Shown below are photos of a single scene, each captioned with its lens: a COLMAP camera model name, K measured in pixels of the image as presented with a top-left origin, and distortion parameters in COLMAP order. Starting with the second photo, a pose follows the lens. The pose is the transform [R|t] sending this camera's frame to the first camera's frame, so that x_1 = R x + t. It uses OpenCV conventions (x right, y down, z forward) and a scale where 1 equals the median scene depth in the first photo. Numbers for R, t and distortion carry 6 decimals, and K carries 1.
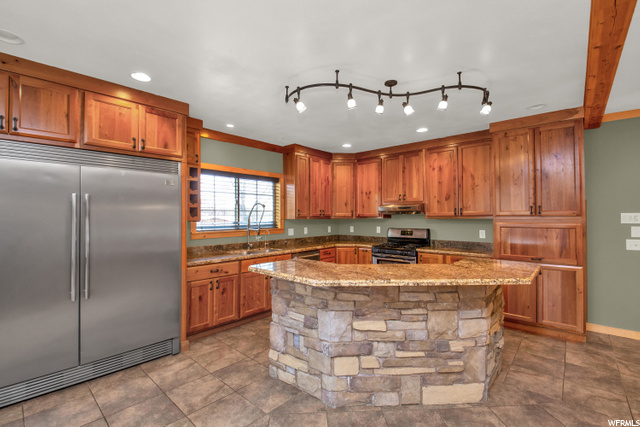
lens RADIAL K [[284.9, 0, 293.6], [0, 284.9, 210.8], [0, 0, 1]] dist [-0.011927, -0.003252]
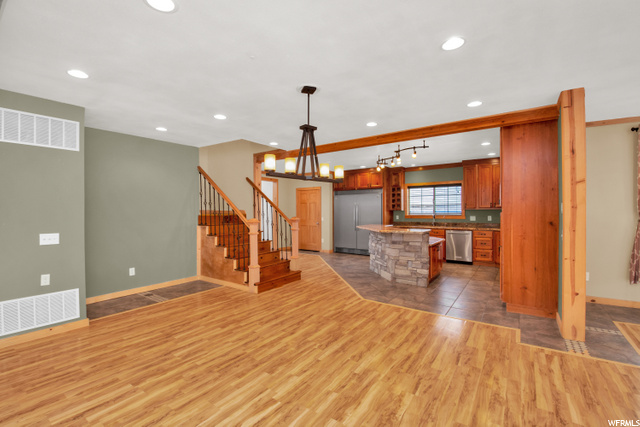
lens RADIAL K [[284.9, 0, 321.1], [0, 284.9, 211.3], [0, 0, 1]] dist [-0.011927, -0.003252]
pose [[0.148042, 0.005223, -0.988967, 1.516765], [0.022897, 0.999700, 0.008707, 0.007744], [0.988716, -0.023933, 0.147878, 0.010898]]
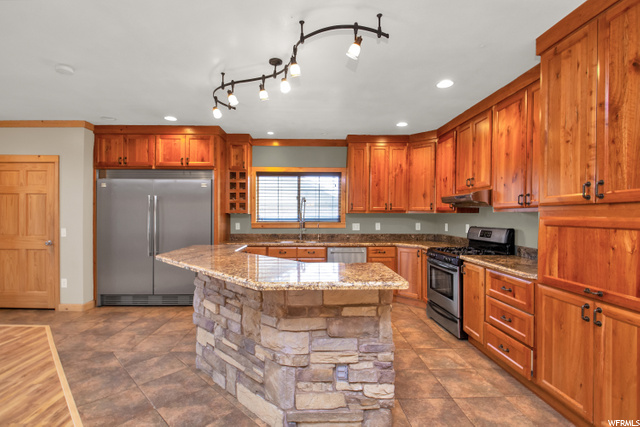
lens RADIAL K [[284.9, 0, 316.9], [0, 284.9, 217.0], [0, 0, 1]] dist [-0.011927, -0.003252]
pose [[0.718374, 0.009381, -0.695594, 0.638571], [0.007516, 0.999746, 0.021245, 0.021523], [0.695617, -0.020490, 0.718121, 0.246916]]
